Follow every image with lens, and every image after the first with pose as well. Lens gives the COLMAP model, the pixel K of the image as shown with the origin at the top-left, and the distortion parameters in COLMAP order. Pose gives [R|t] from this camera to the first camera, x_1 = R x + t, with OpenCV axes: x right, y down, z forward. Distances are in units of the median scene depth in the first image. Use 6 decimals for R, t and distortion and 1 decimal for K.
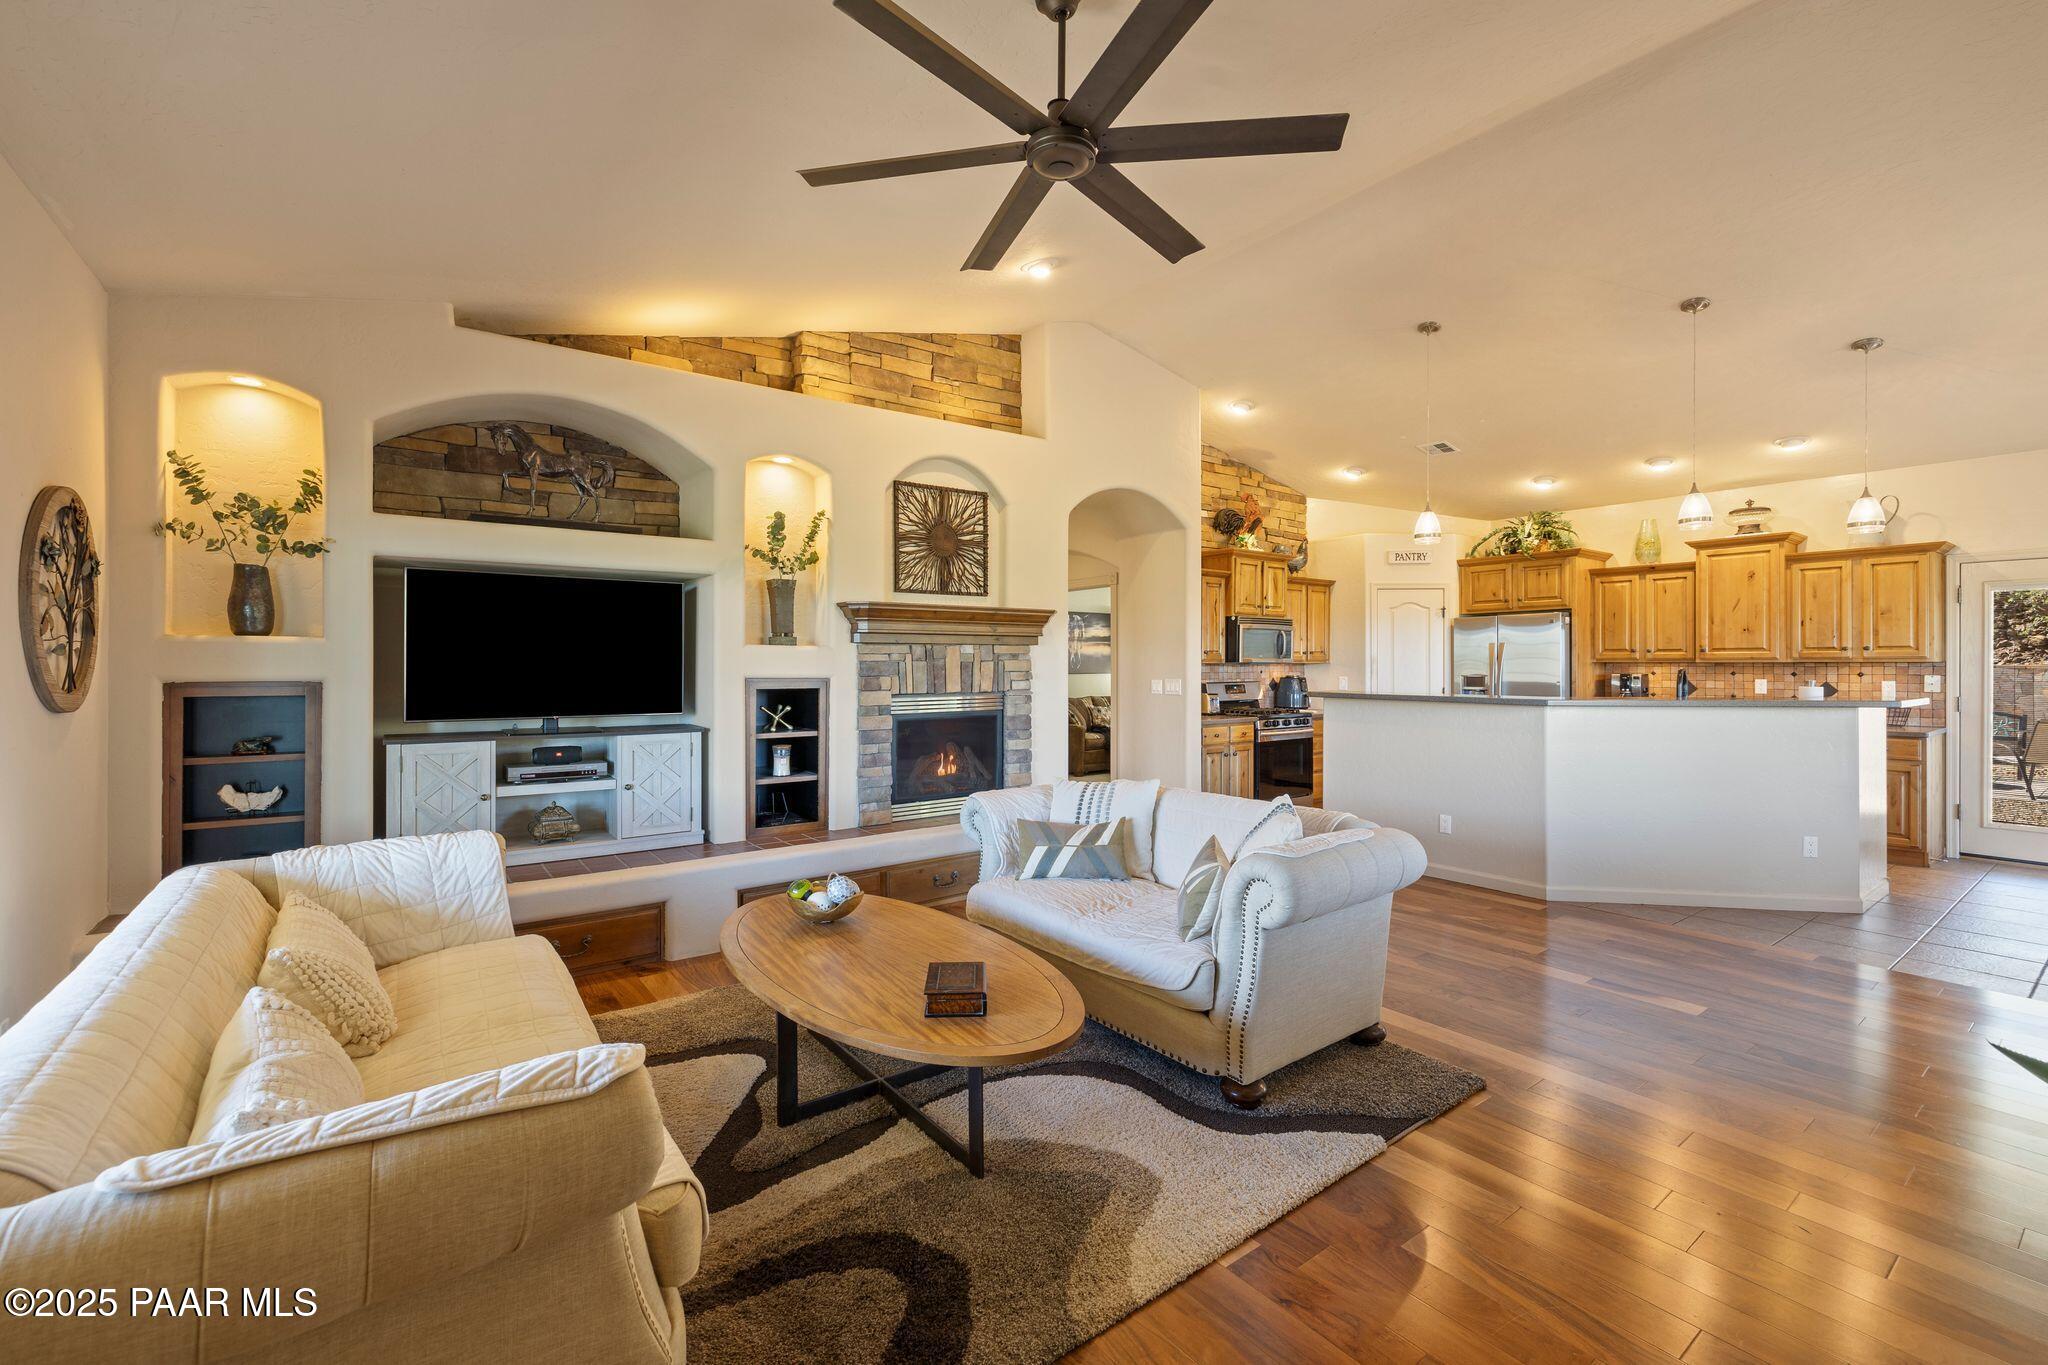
lens RADIAL K [[858.6, 0, 1021.6], [0, 858.6, 663.6], [0, 0, 1]] dist [0.000212, 0.000152]
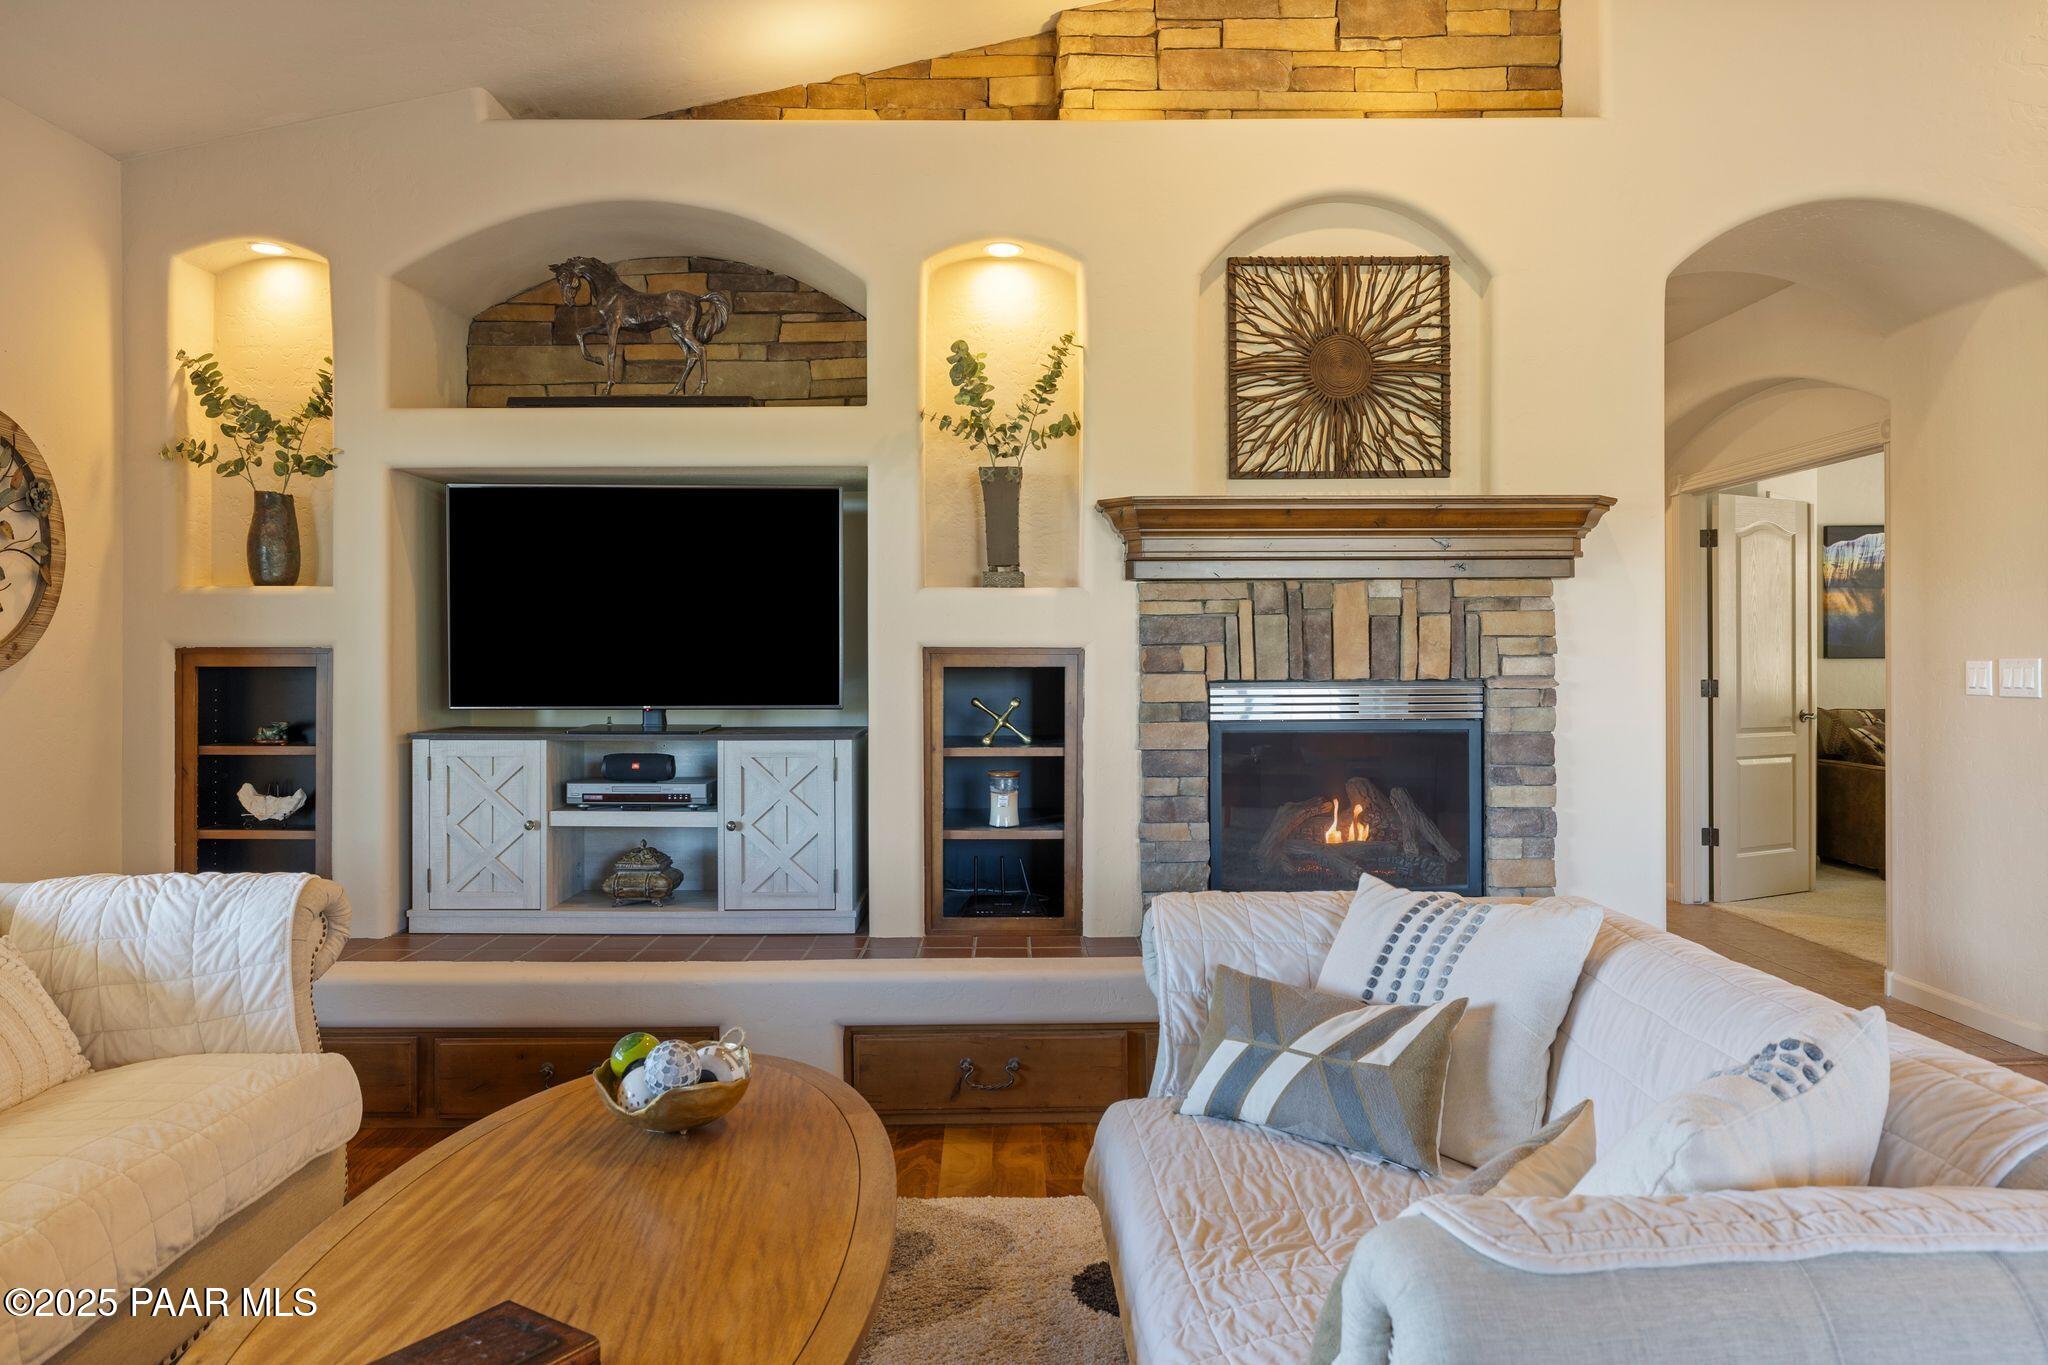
lens RADIAL K [[1341.5, 0, 1025.3], [0, 1341.5, 650.0], [0, 0, 1]] dist [-0.000953, 0.000468]
pose [[0.811040, -0.005024, -0.584969, 0.201514], [0.003164, 0.999986, -0.004201, 0.018787], [0.584982, 0.001556, 0.811045, 0.271643]]
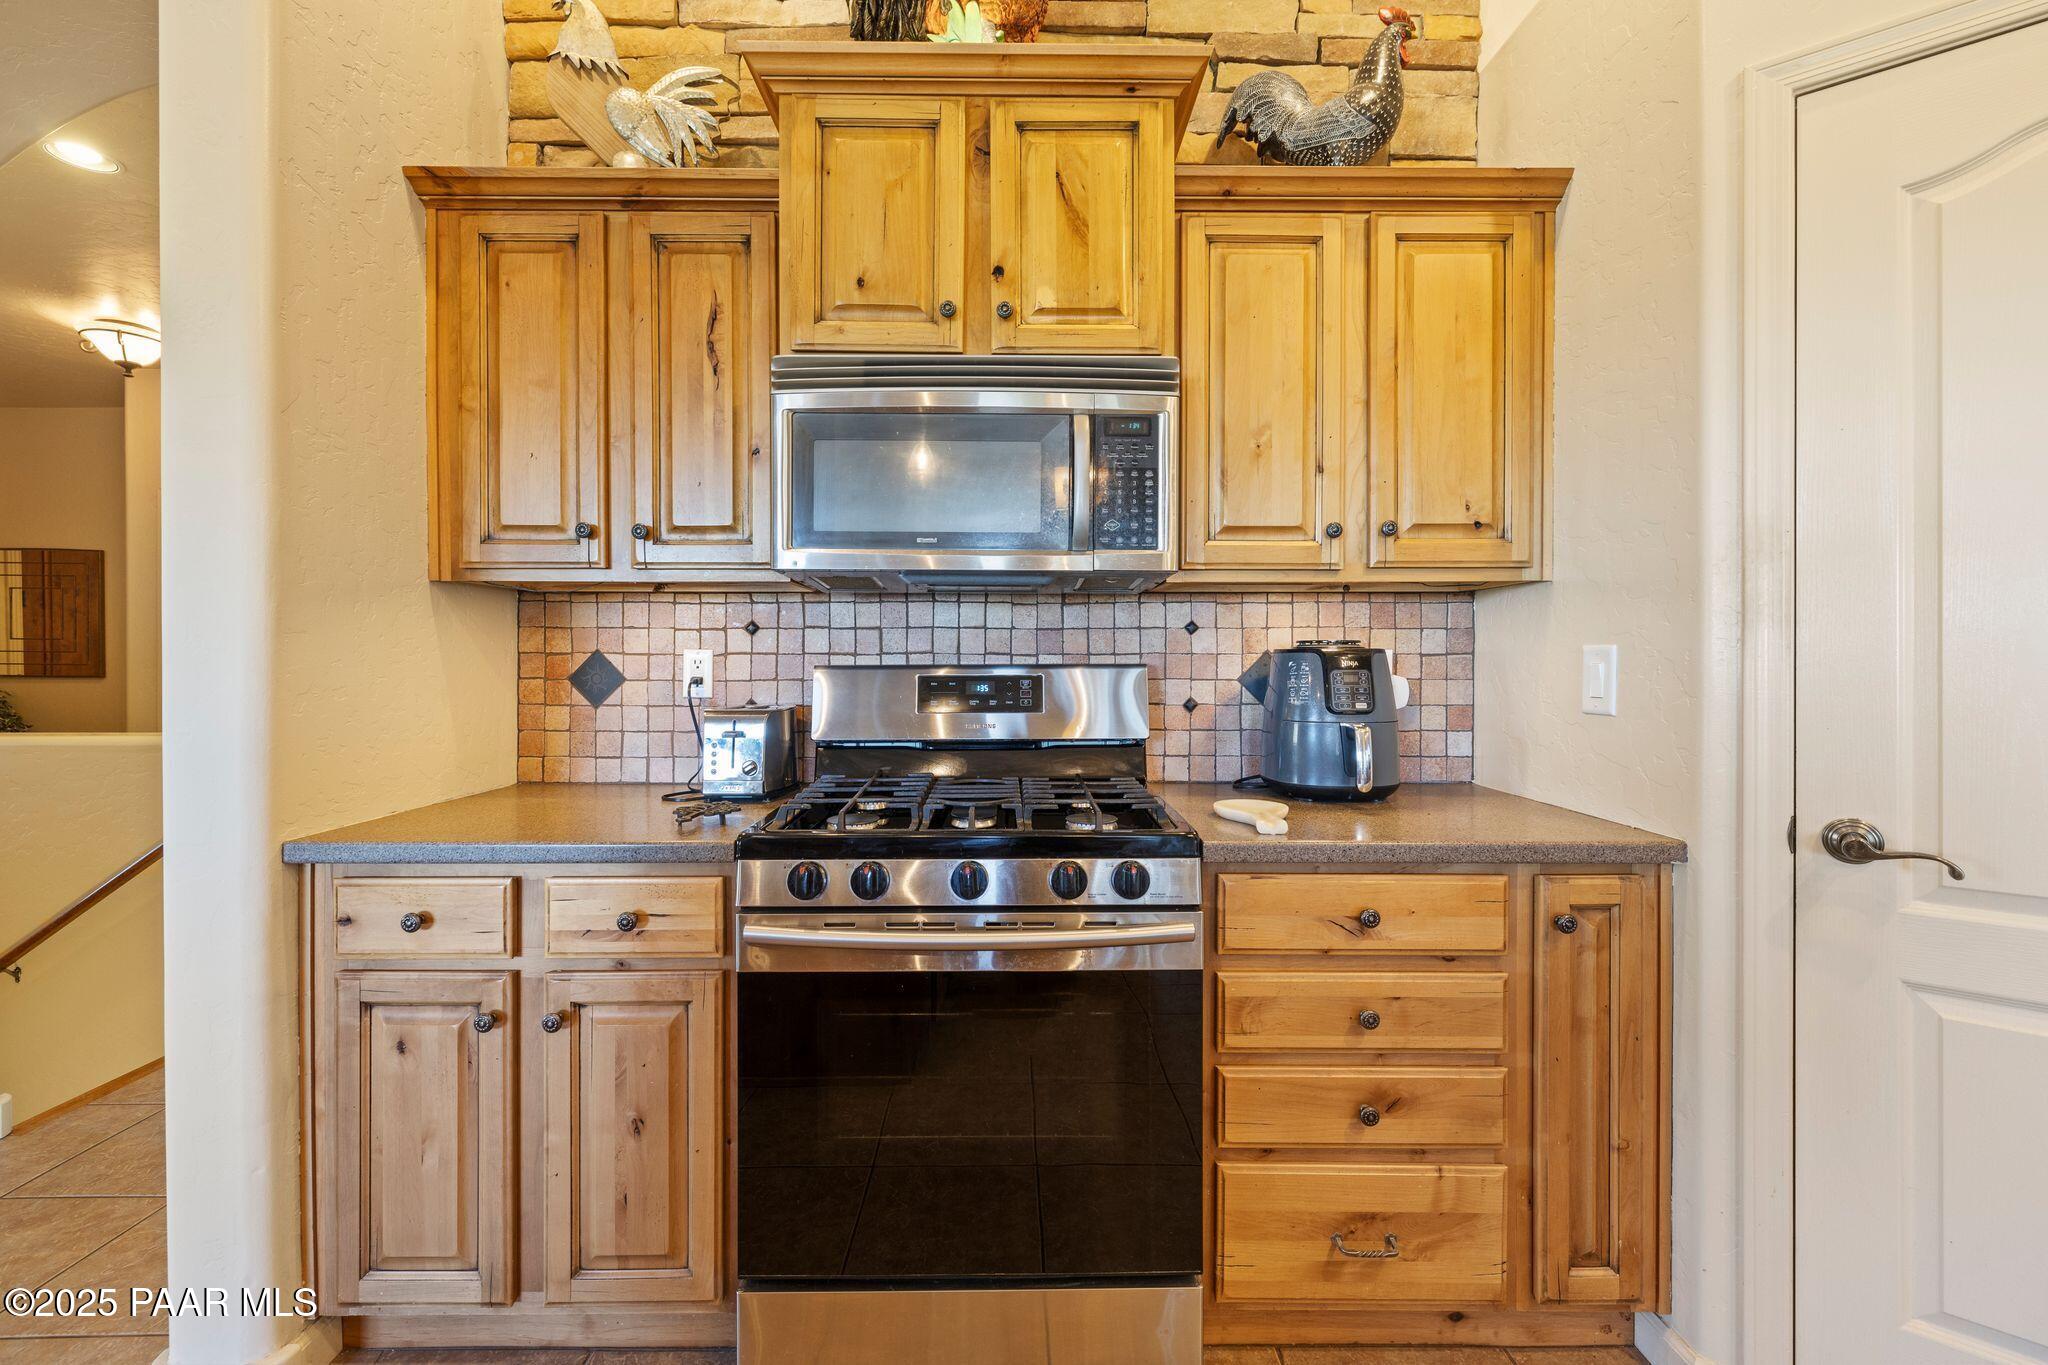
lens RADIAL K [[858.6, 0, 1021.6], [0, 858.6, 663.6], [0, 0, 1]] dist [0.000212, 0.000152]
pose [[0.807723, 0.001710, -0.589559, 0.572137], [0.000560, 0.999993, 0.003667, 0.028451], [0.589562, -0.003292, 0.807717, 1.145660]]
